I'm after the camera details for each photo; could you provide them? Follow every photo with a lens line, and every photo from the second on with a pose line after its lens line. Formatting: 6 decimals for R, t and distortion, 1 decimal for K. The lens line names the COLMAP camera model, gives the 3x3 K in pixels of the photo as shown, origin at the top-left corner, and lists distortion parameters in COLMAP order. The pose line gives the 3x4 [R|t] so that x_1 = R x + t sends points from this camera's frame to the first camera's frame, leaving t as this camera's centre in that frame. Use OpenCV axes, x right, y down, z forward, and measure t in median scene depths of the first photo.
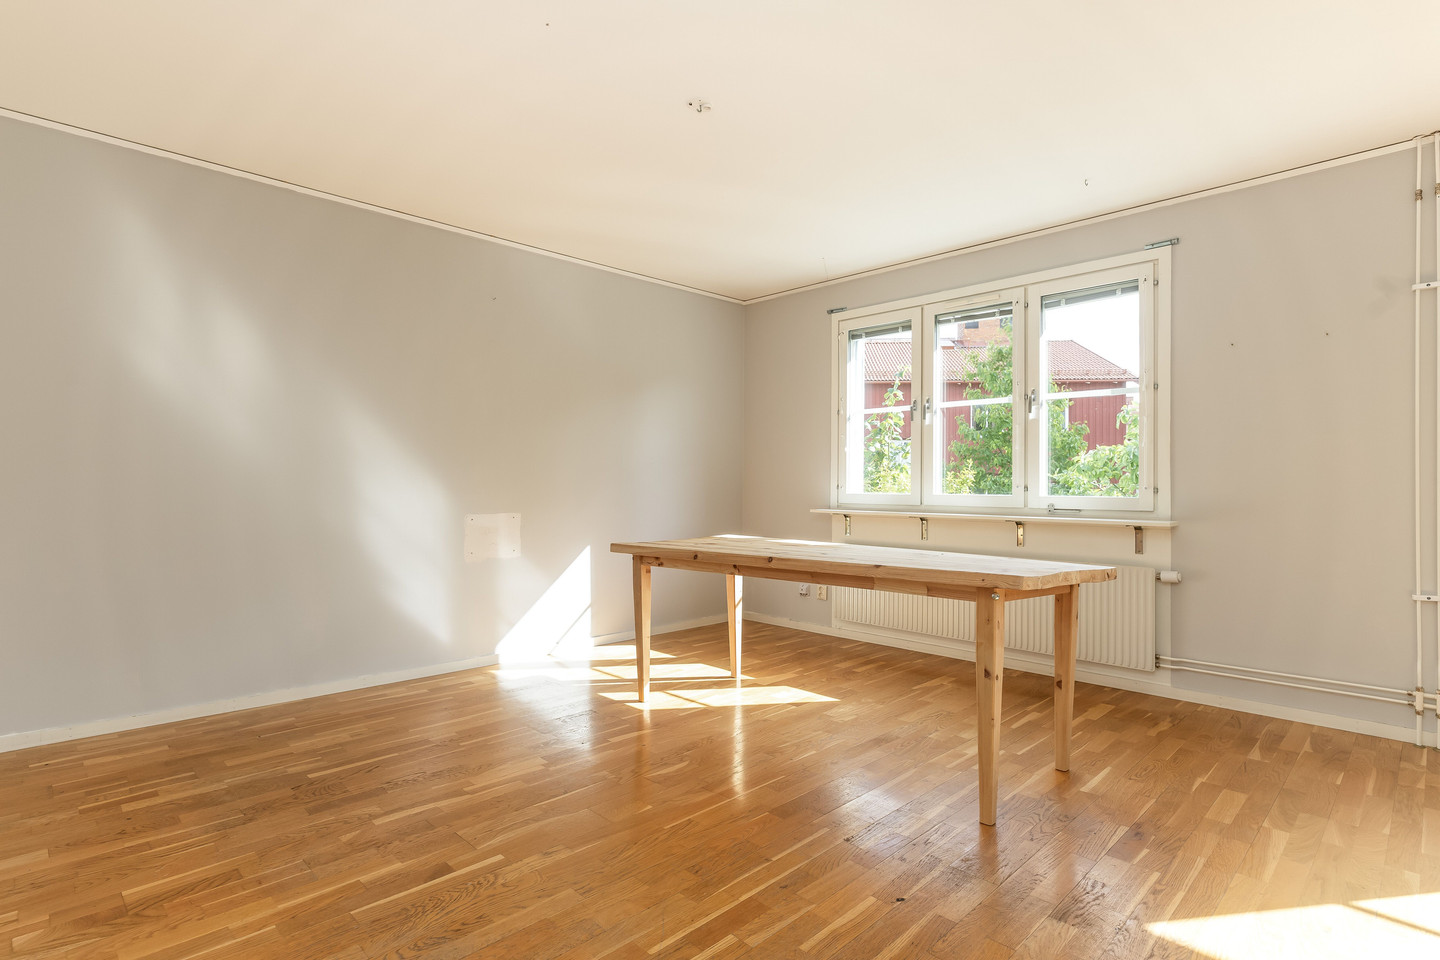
lens RADIAL K [[776.5, 0, 720.0], [0, 776.5, 480.0], [0, 0, 1]] dist [-0.009750, 0.000210]
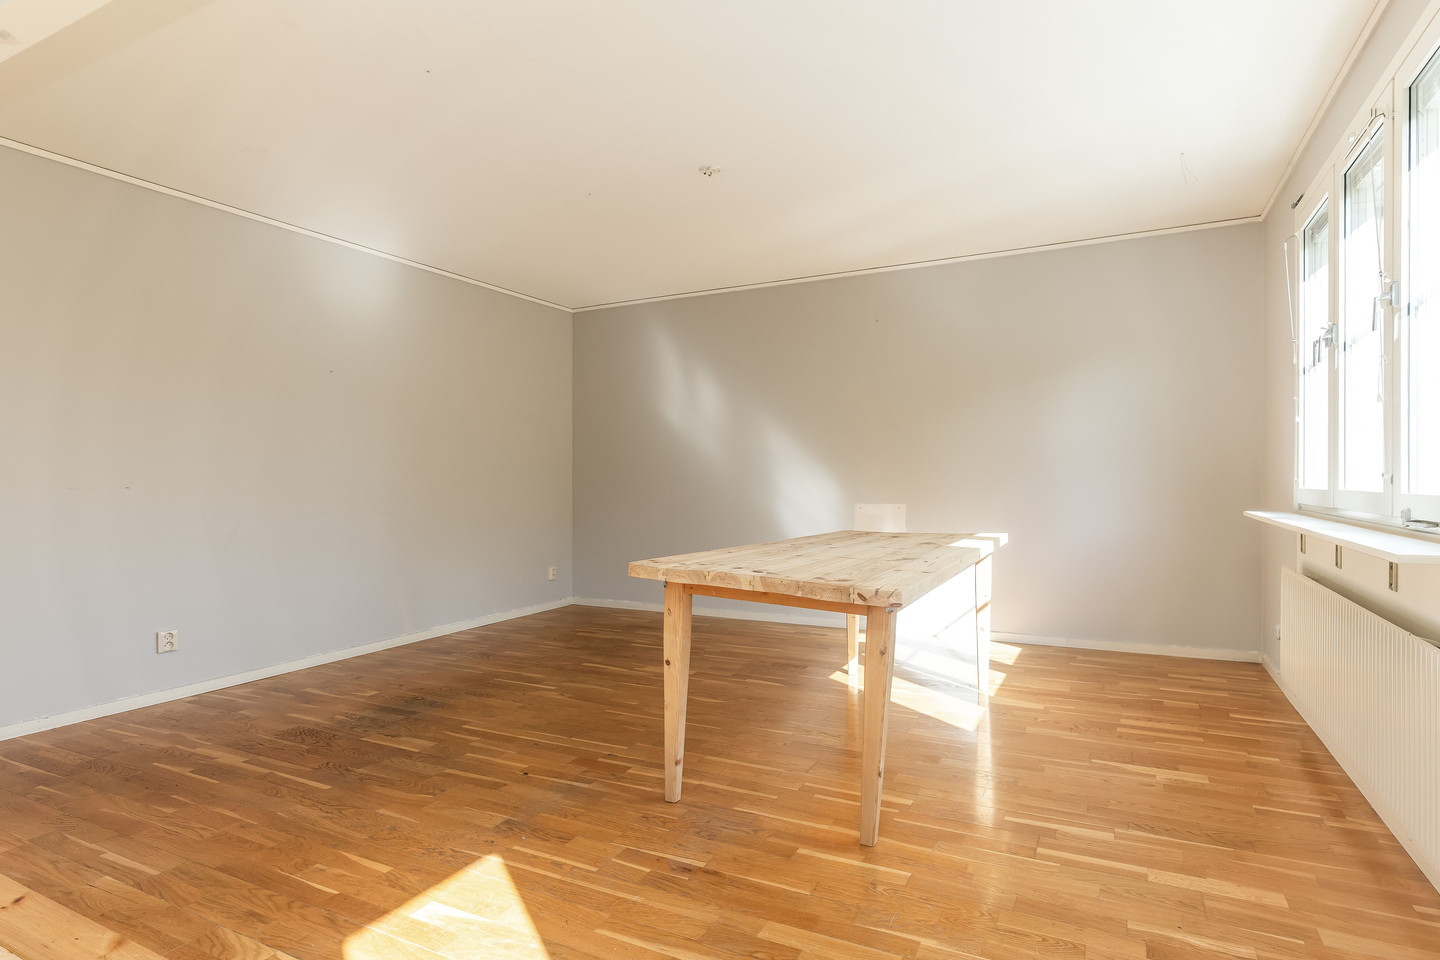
lens RADIAL K [[776.5, 0, 720.0], [0, 776.5, 480.0], [0, 0, 1]] dist [-0.009750, 0.000210]
pose [[0.278167, -0.009111, -0.960490, 1.164347], [0.009270, 0.999934, -0.006800, 0.019847], [0.960488, -0.007013, 0.278233, 0.663455]]
